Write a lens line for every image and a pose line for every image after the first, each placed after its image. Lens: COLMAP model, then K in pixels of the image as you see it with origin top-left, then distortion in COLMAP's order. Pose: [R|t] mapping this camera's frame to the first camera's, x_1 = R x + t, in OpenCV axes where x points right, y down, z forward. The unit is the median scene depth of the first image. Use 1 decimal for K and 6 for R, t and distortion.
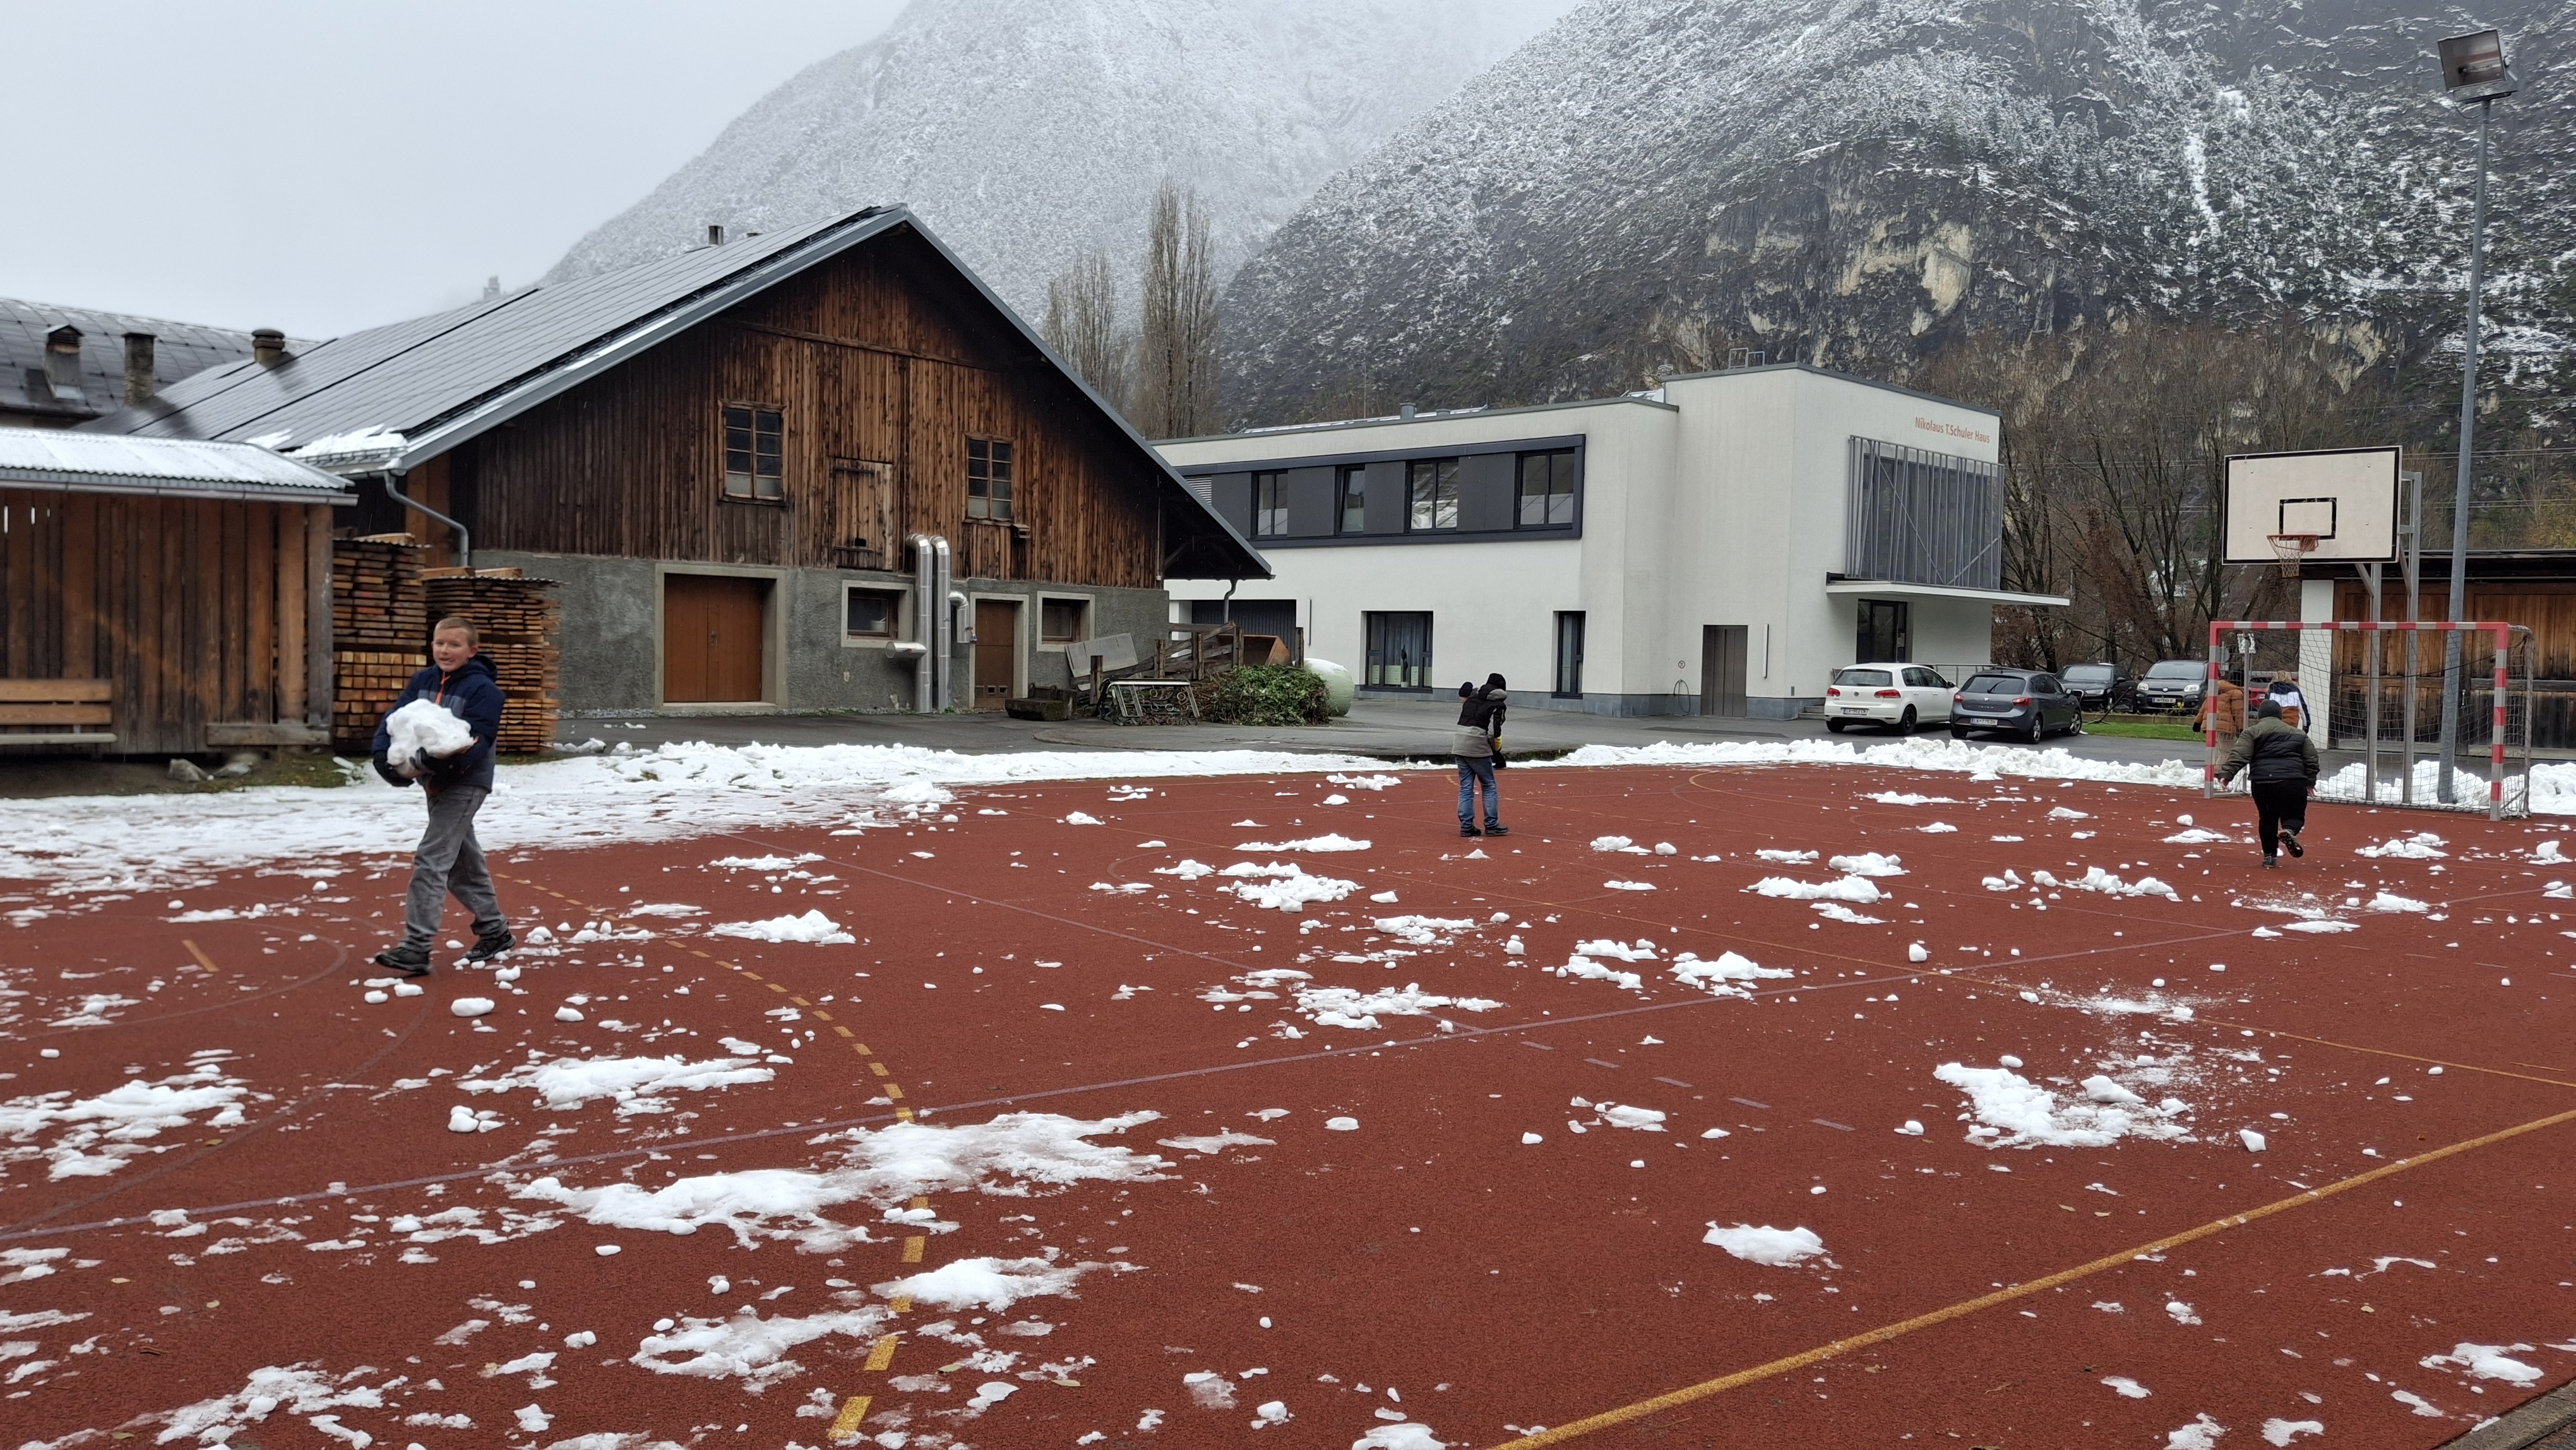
lens RADIAL K [[1860.4, 0, 1288.6], [0, 1860.4, 716.2], [0, 0, 1]] dist [0.149289, -0.277188]
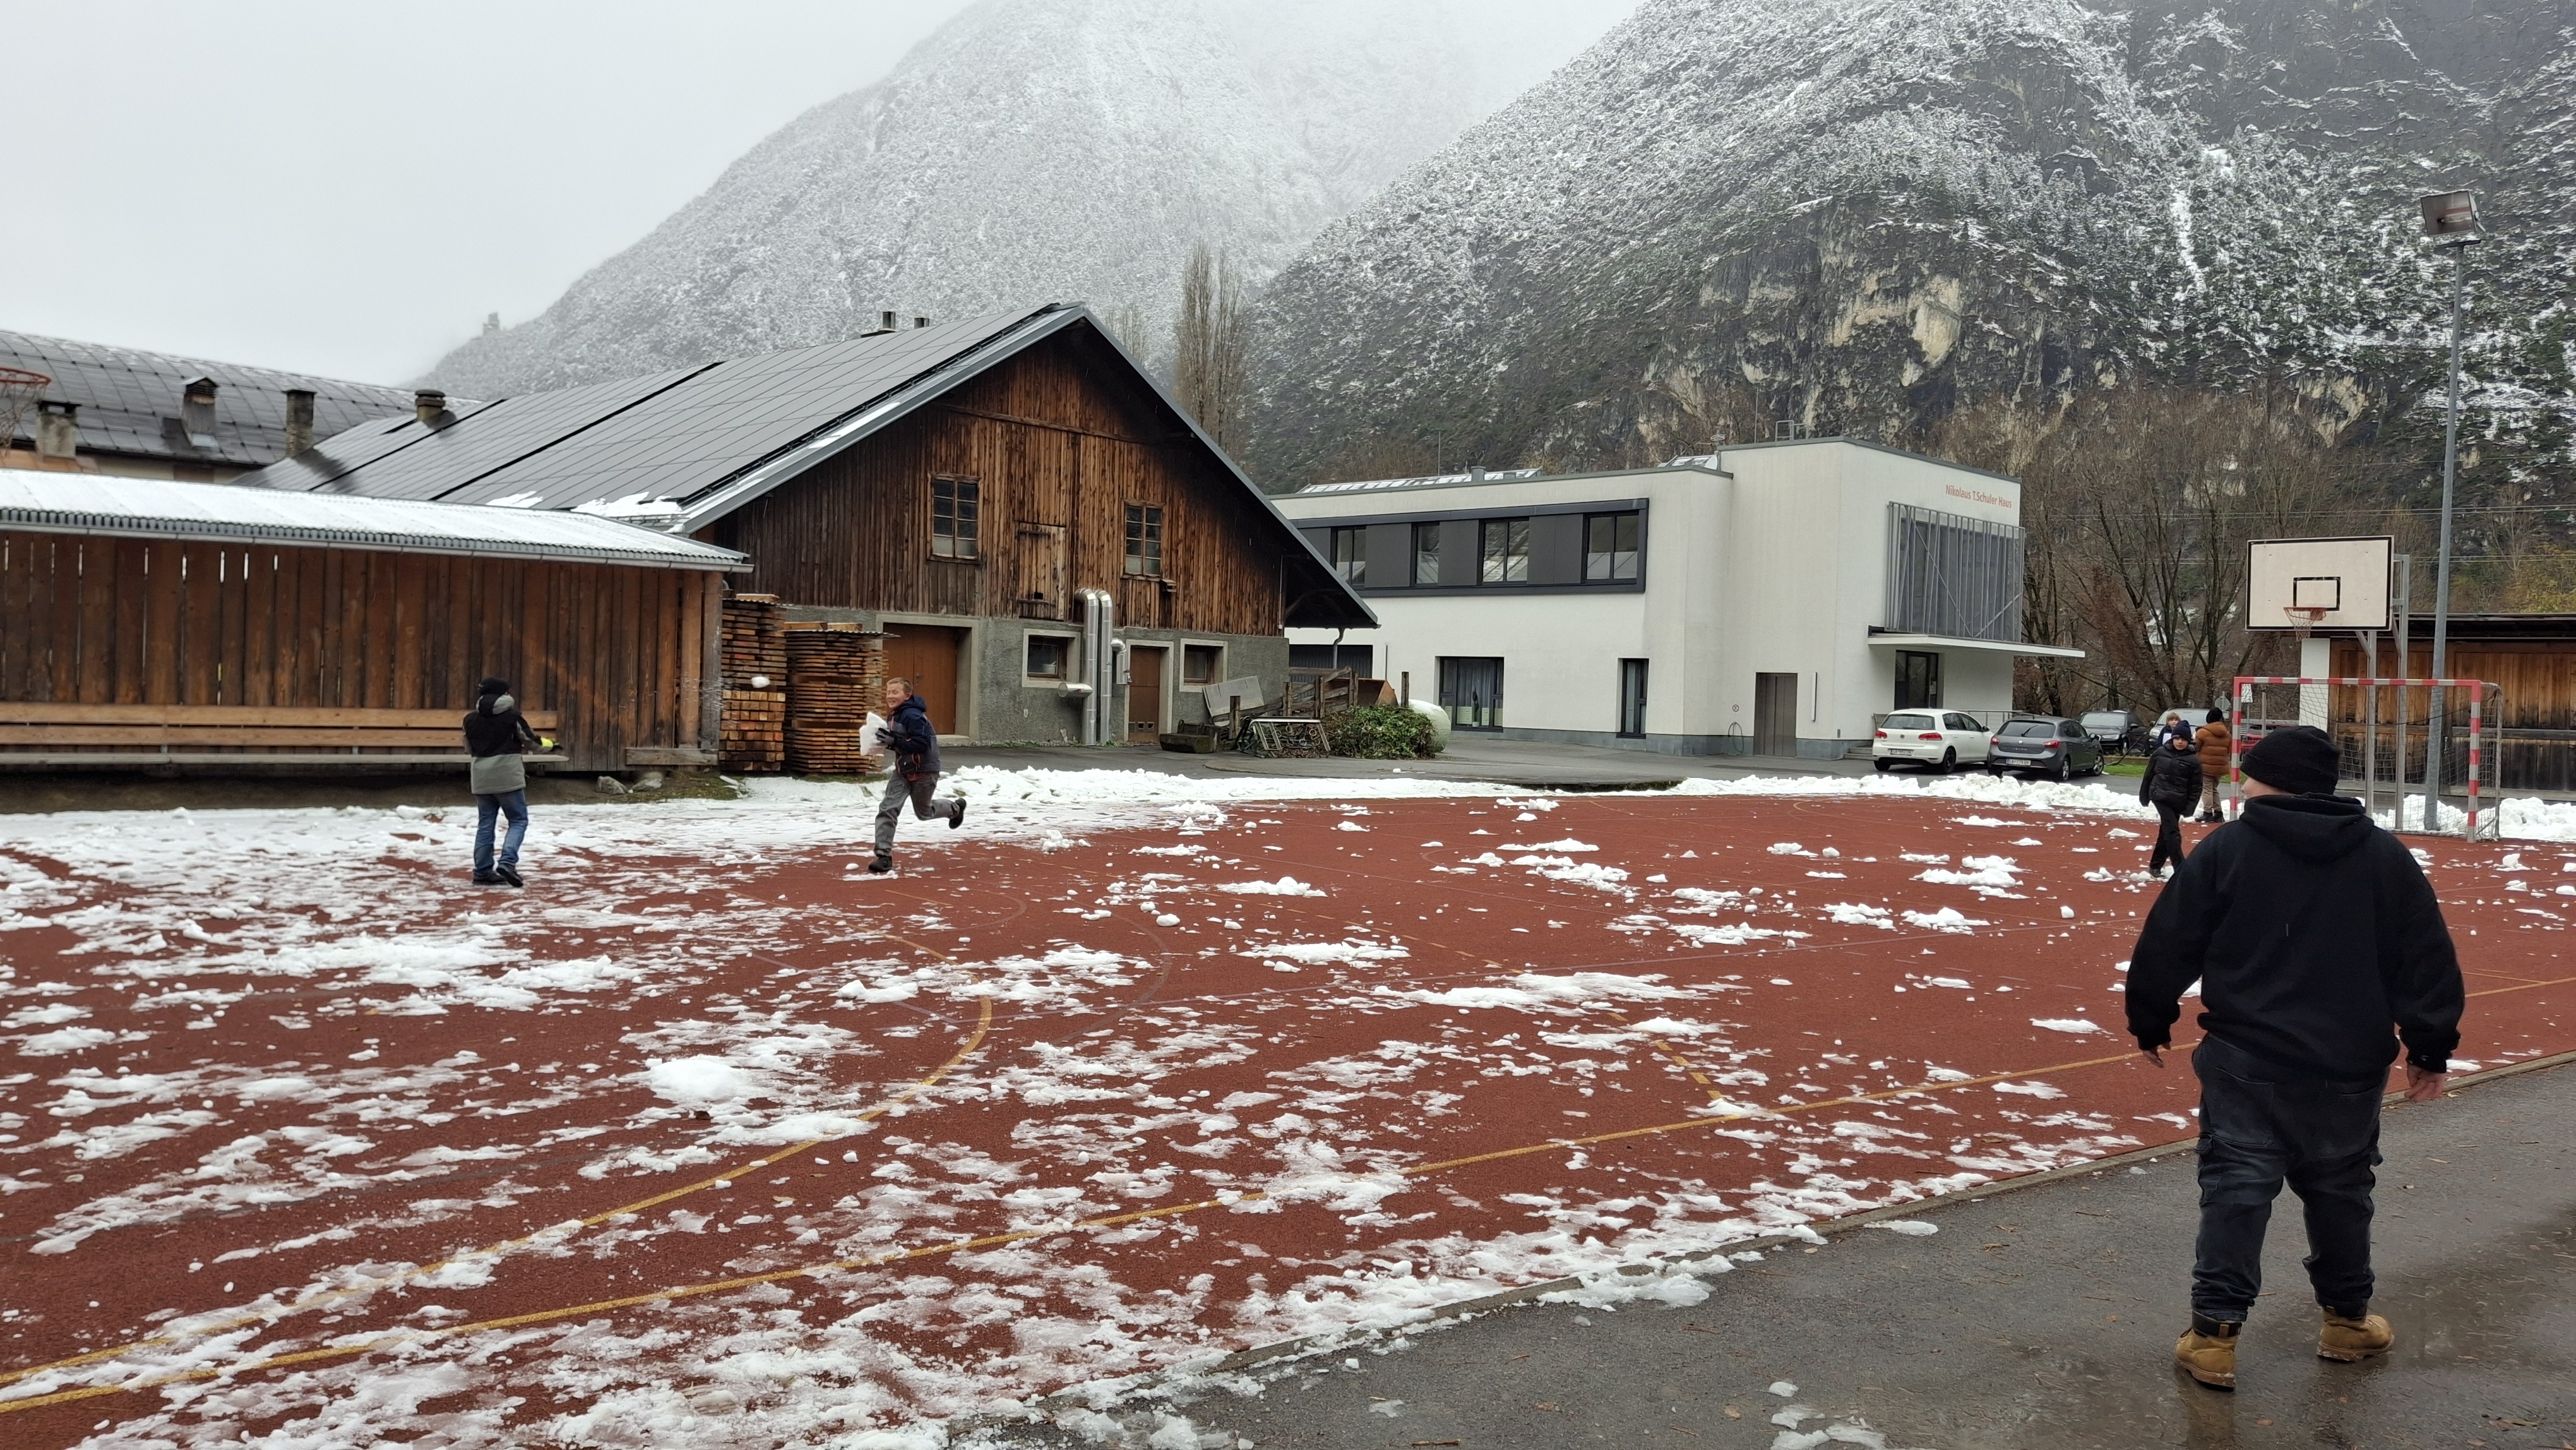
lens RADIAL K [[1860.4, 0, 1288.6], [0, 1860.4, 716.2], [0, 0, 1]] dist [0.149289, -0.277188]
pose [[0.999943, 0.008301, 0.006787, -0.070757], [-0.008156, 0.999741, -0.021224, 0.003000], [-0.006962, 0.021167, 0.999752, -0.114423]]
